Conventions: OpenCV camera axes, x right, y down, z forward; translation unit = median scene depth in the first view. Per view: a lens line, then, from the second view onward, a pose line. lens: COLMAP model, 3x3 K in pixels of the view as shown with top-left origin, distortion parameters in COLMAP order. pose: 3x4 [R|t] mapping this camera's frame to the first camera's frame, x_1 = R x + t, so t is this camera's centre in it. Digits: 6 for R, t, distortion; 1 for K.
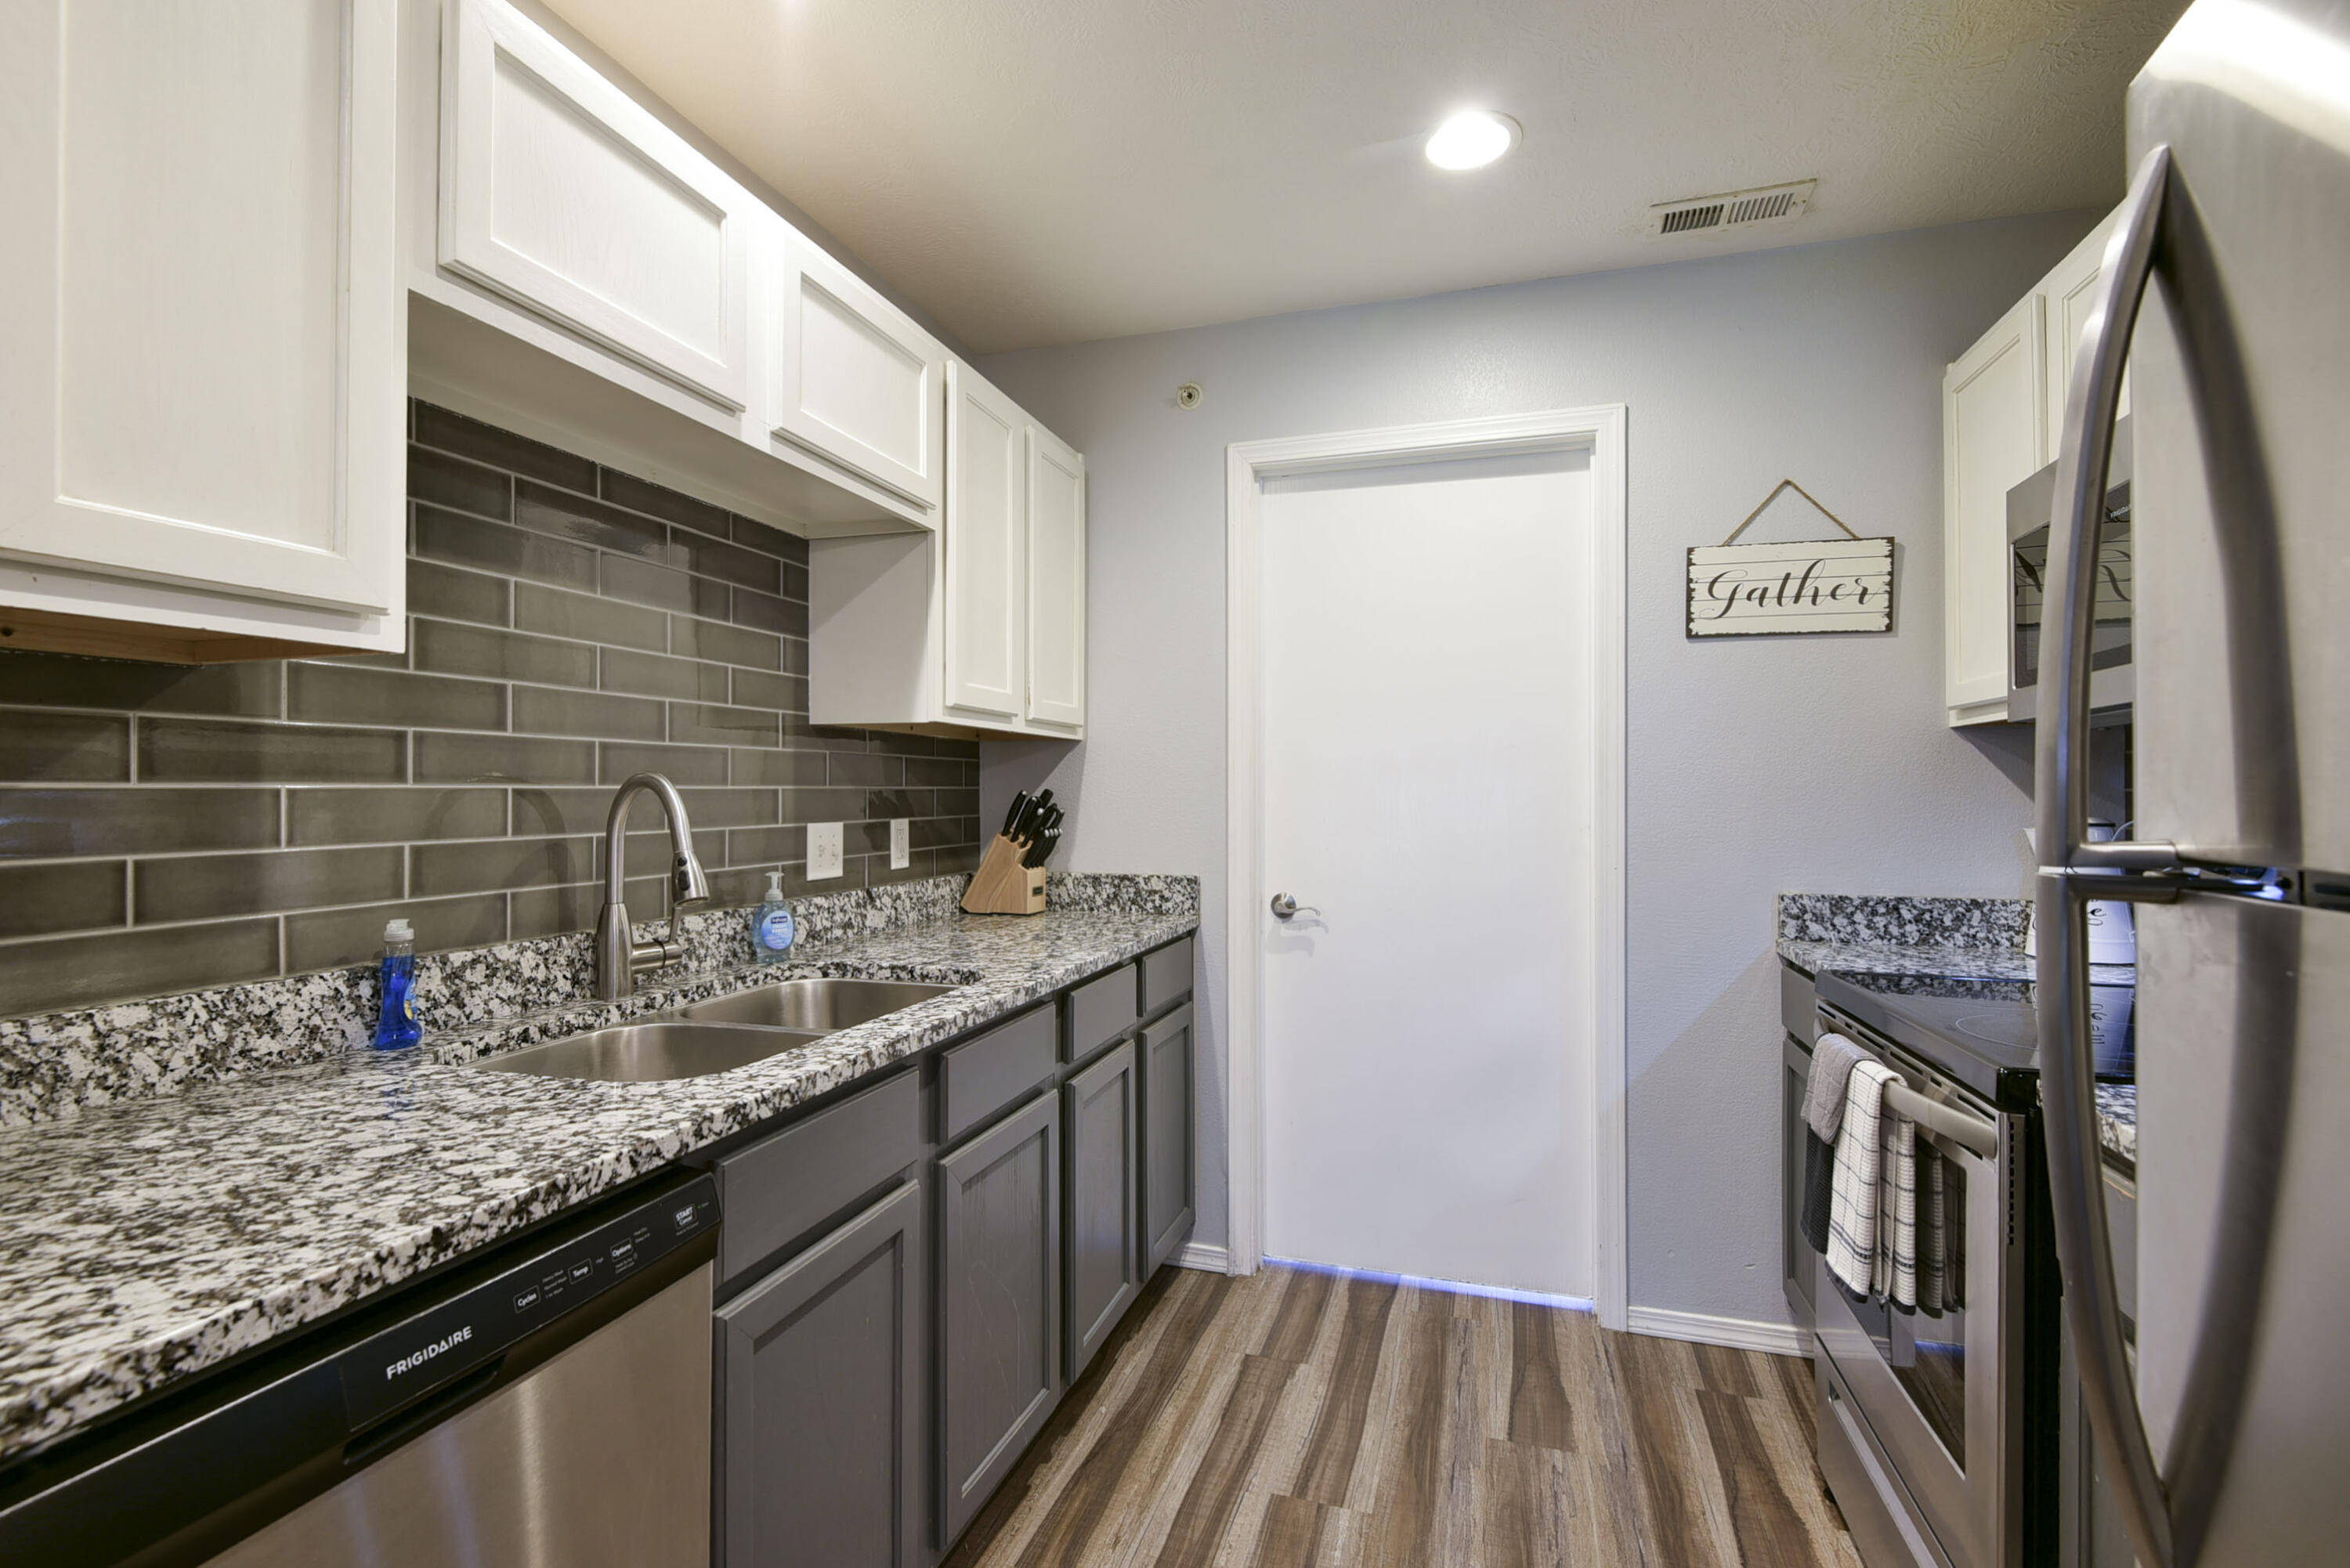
lens RADIAL K [[1081.1, 0, 1175.0], [0, 1081.1, 784.0], [0, 0, 1]] dist [-0.000683, -0.000200]
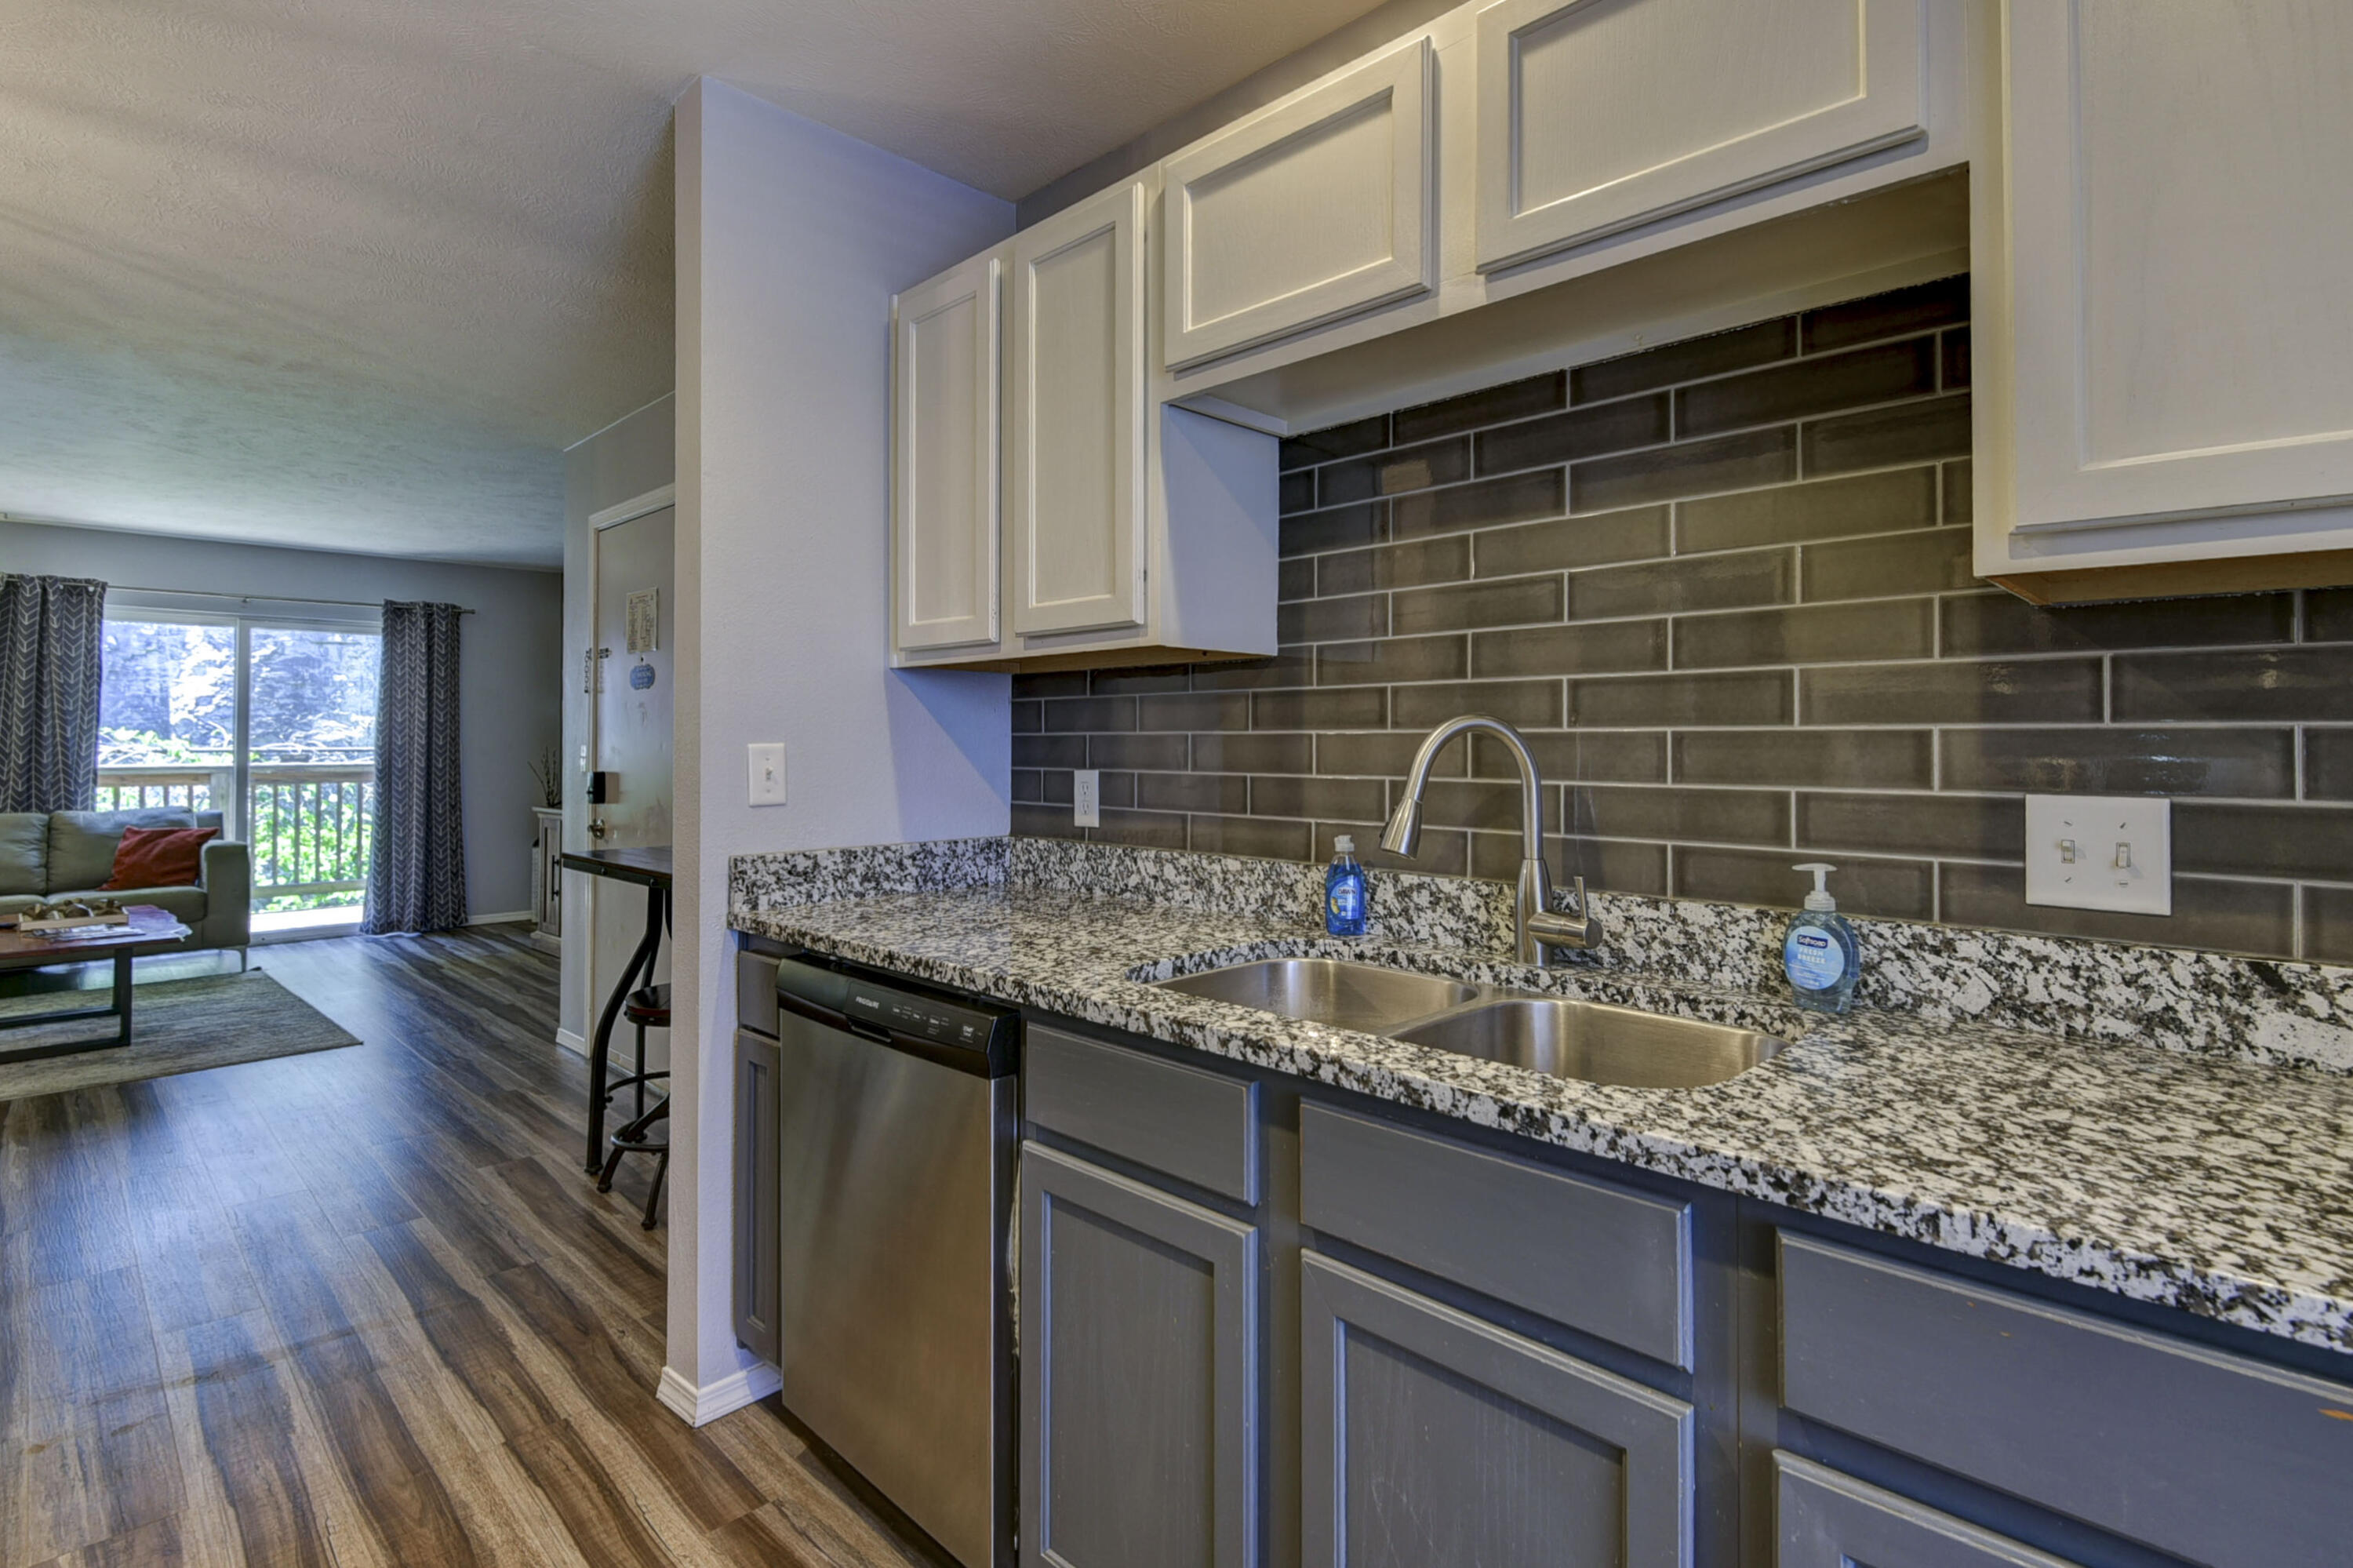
lens RADIAL K [[1103.6, 0, 1184.4], [0, 1103.6, 727.2], [0, 0, 1]] dist [0.030119, -0.000664]
pose [[-0.452102, -0.012172, -0.891883, 0.506940], [0.005159, 0.999854, -0.016260, 0.016378], [0.891951, -0.011953, -0.451973, 1.340508]]
